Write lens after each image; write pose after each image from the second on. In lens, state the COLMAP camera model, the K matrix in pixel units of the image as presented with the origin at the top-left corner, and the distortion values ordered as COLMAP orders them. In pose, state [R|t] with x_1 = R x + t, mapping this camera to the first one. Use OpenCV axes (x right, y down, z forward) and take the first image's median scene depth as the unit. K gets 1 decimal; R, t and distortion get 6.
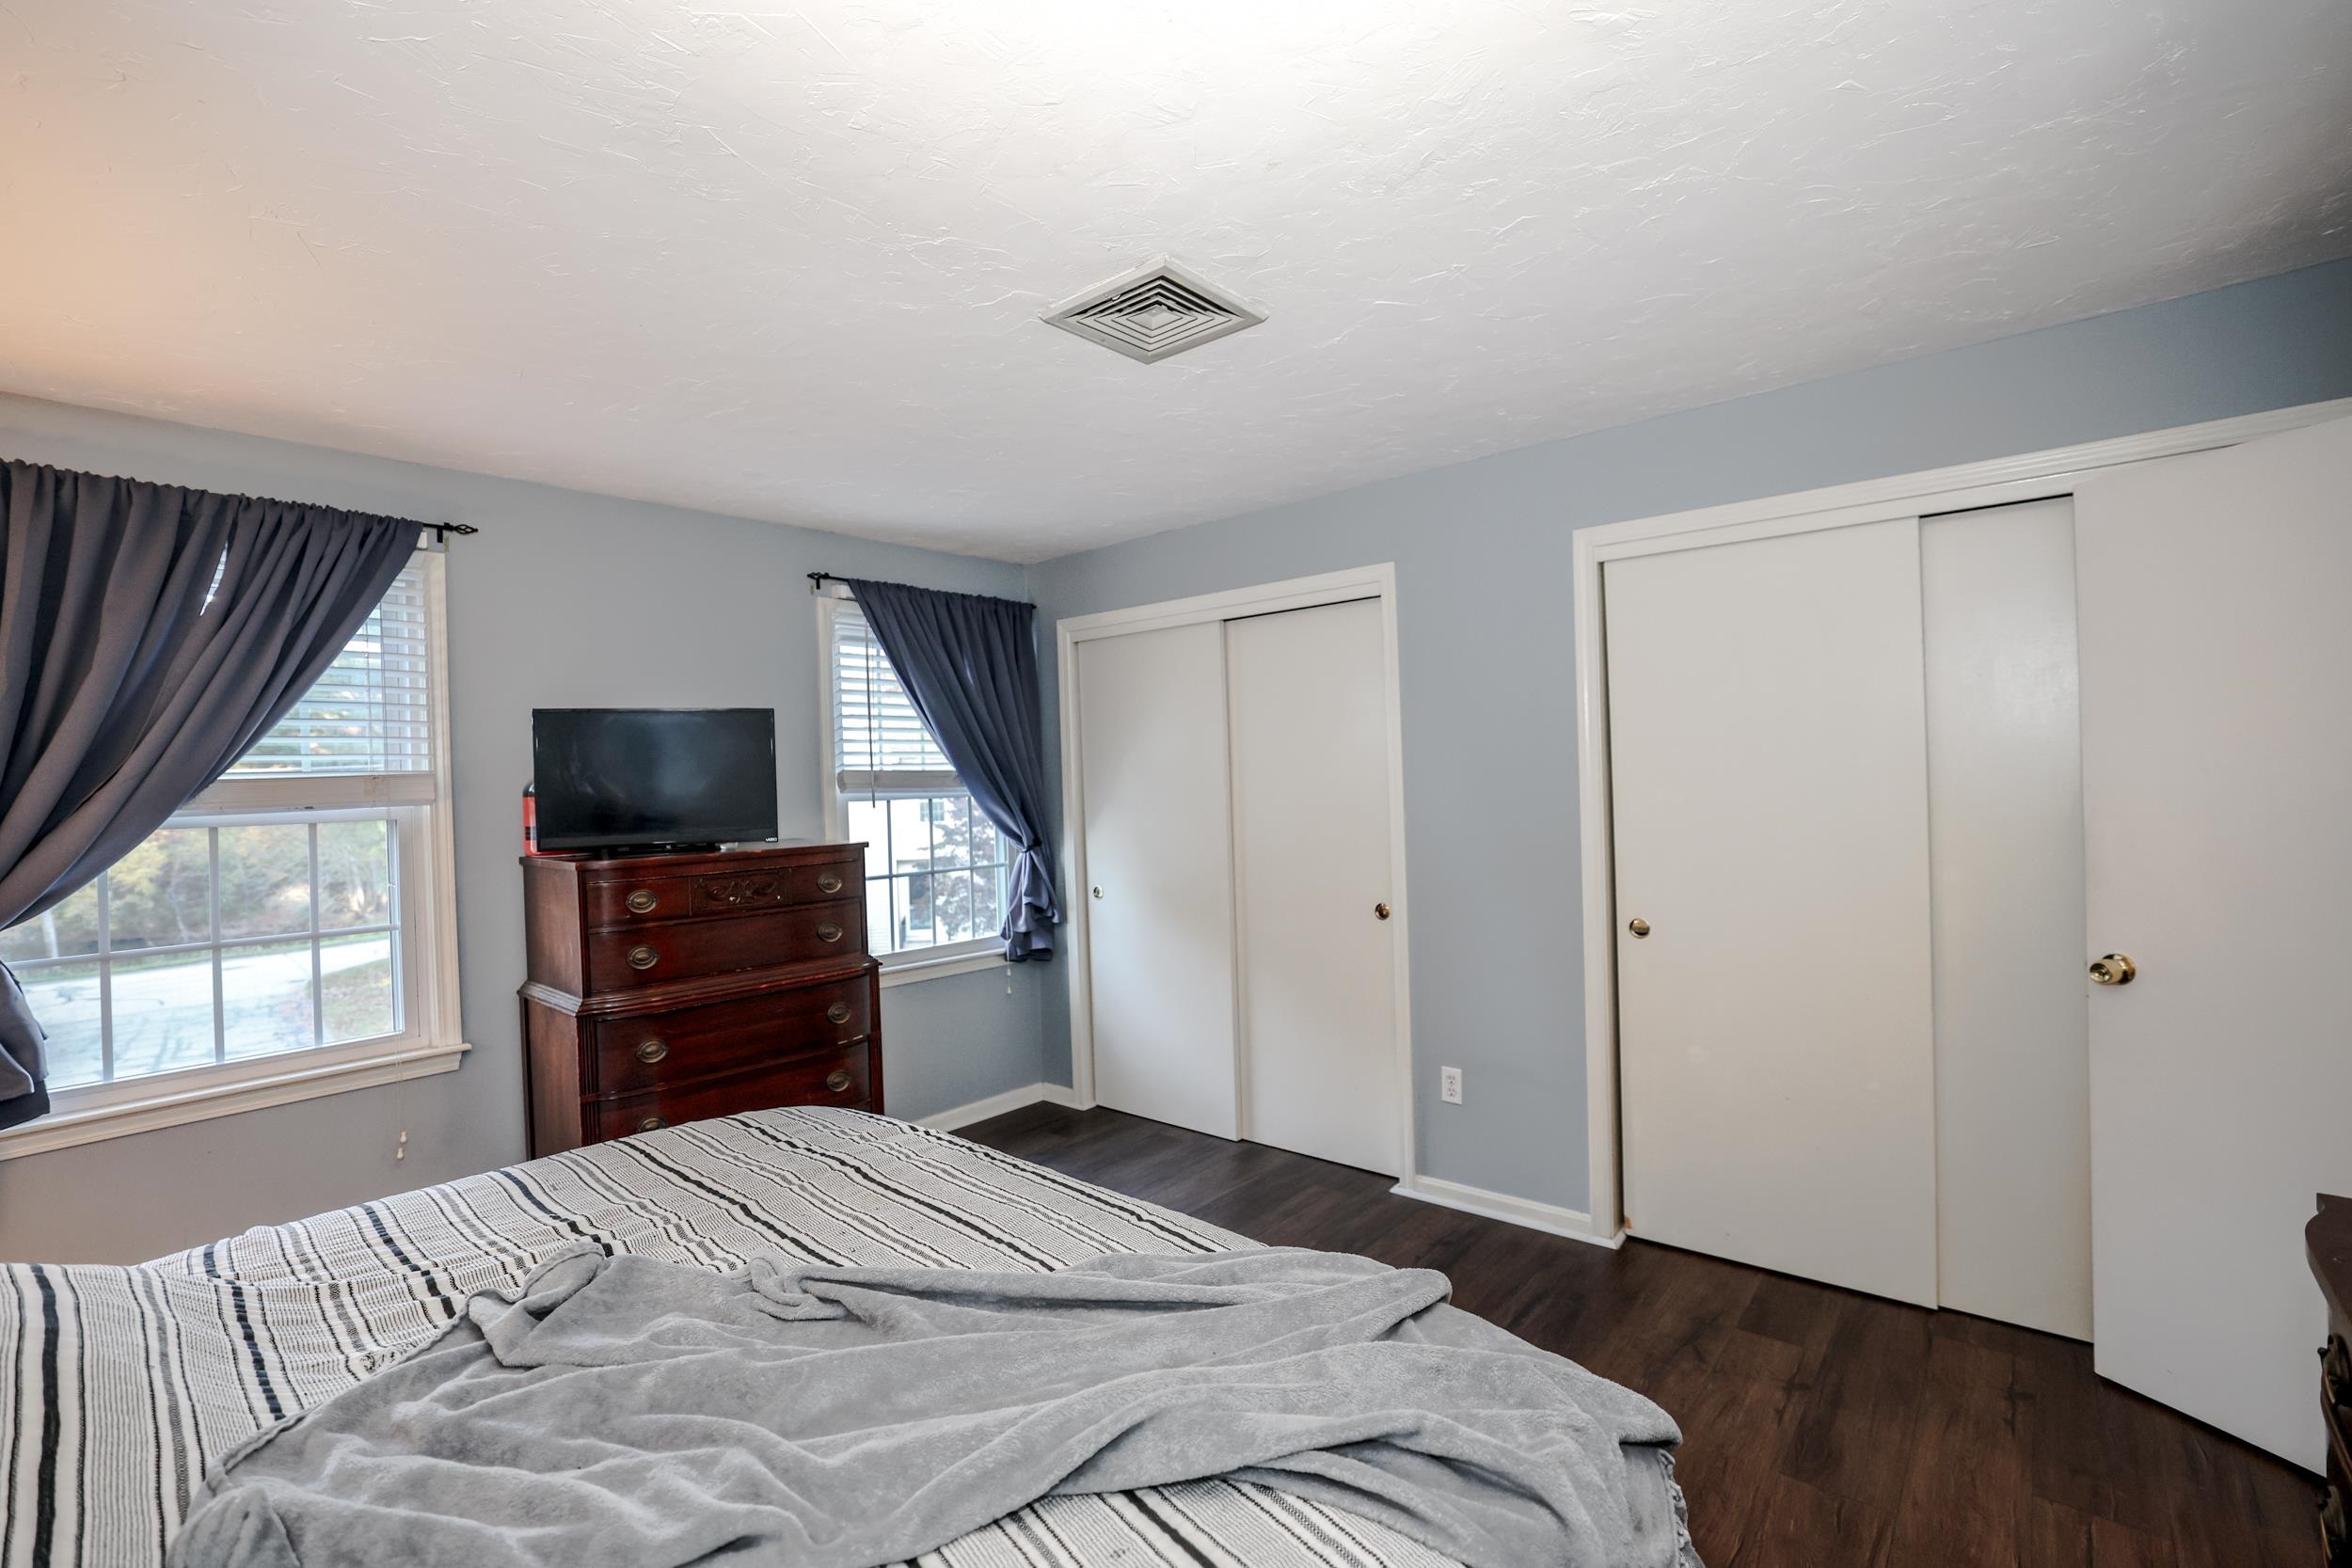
lens RADIAL K [[1031.6, 0, 1188.1], [0, 1031.6, 781.2], [0, 0, 1]] dist [-0.044986, 0.018994]
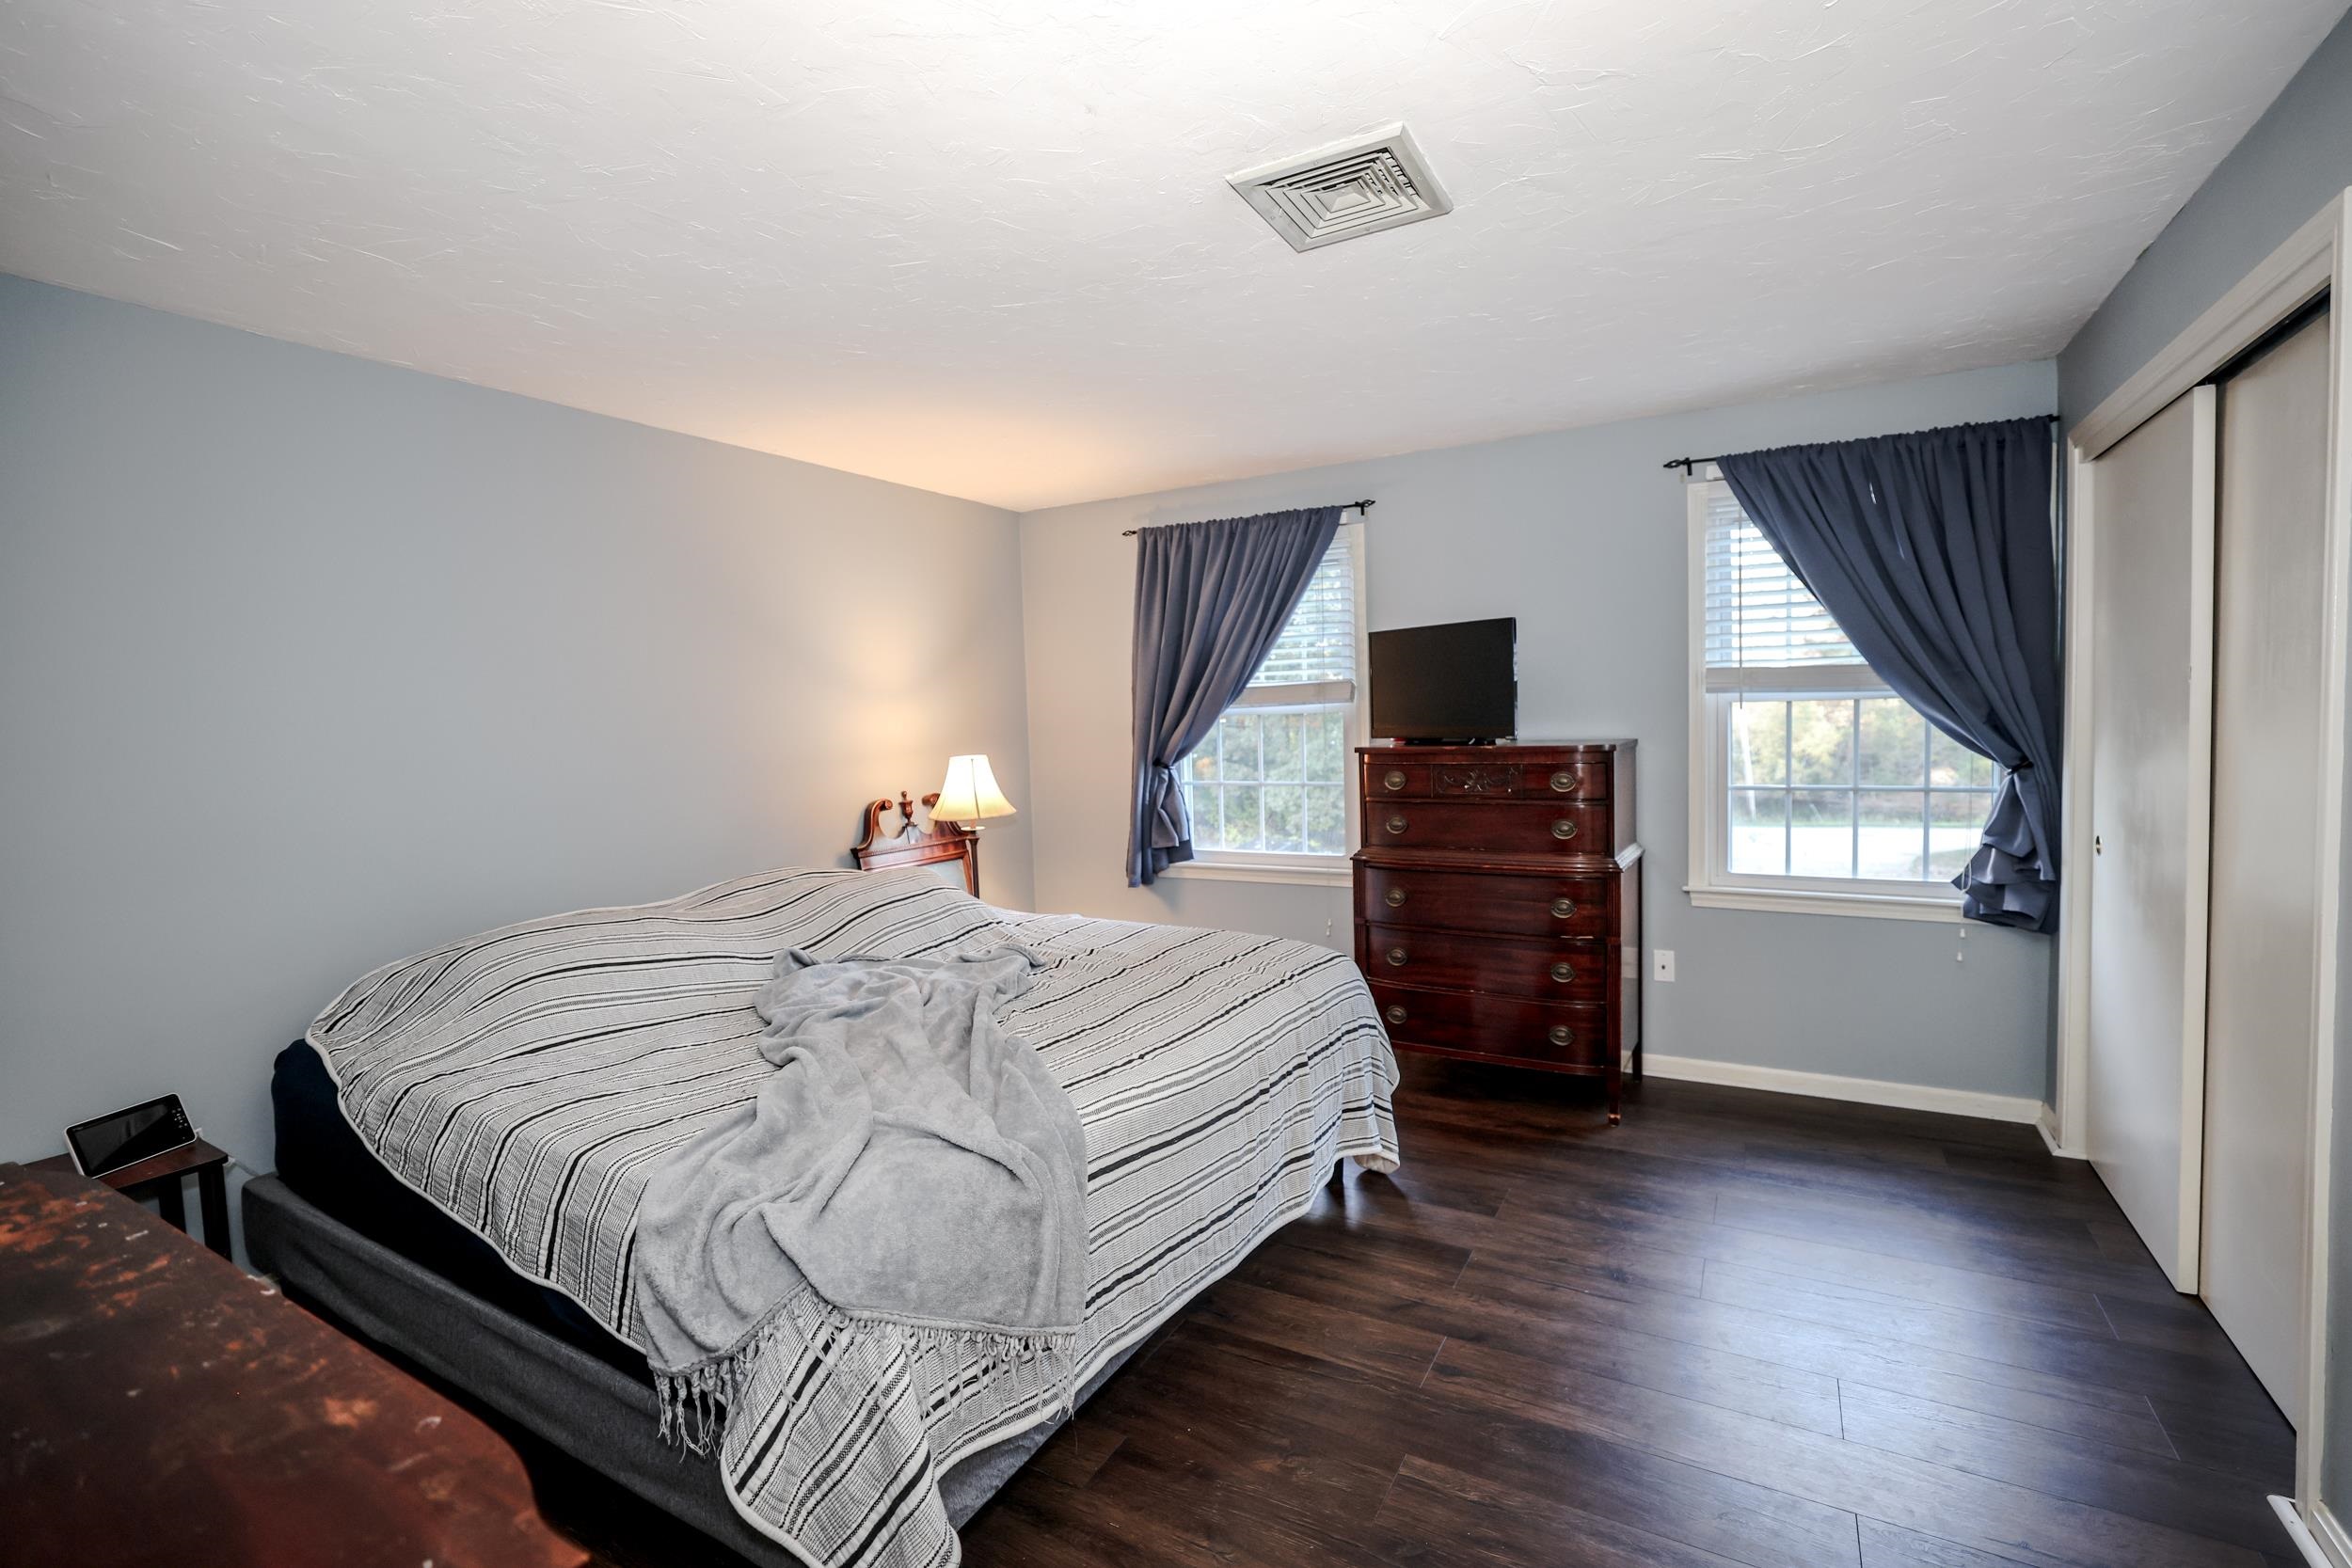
lens RADIAL K [[1031.6, 0, 1188.1], [0, 1031.6, 781.2], [0, 0, 1]] dist [-0.044986, 0.018994]
pose [[0.211651, 0.087611, -0.973411, 0.452201], [0.020564, 0.995354, 0.094057, -0.005653], [0.977129, -0.039924, 0.208866, 0.325532]]
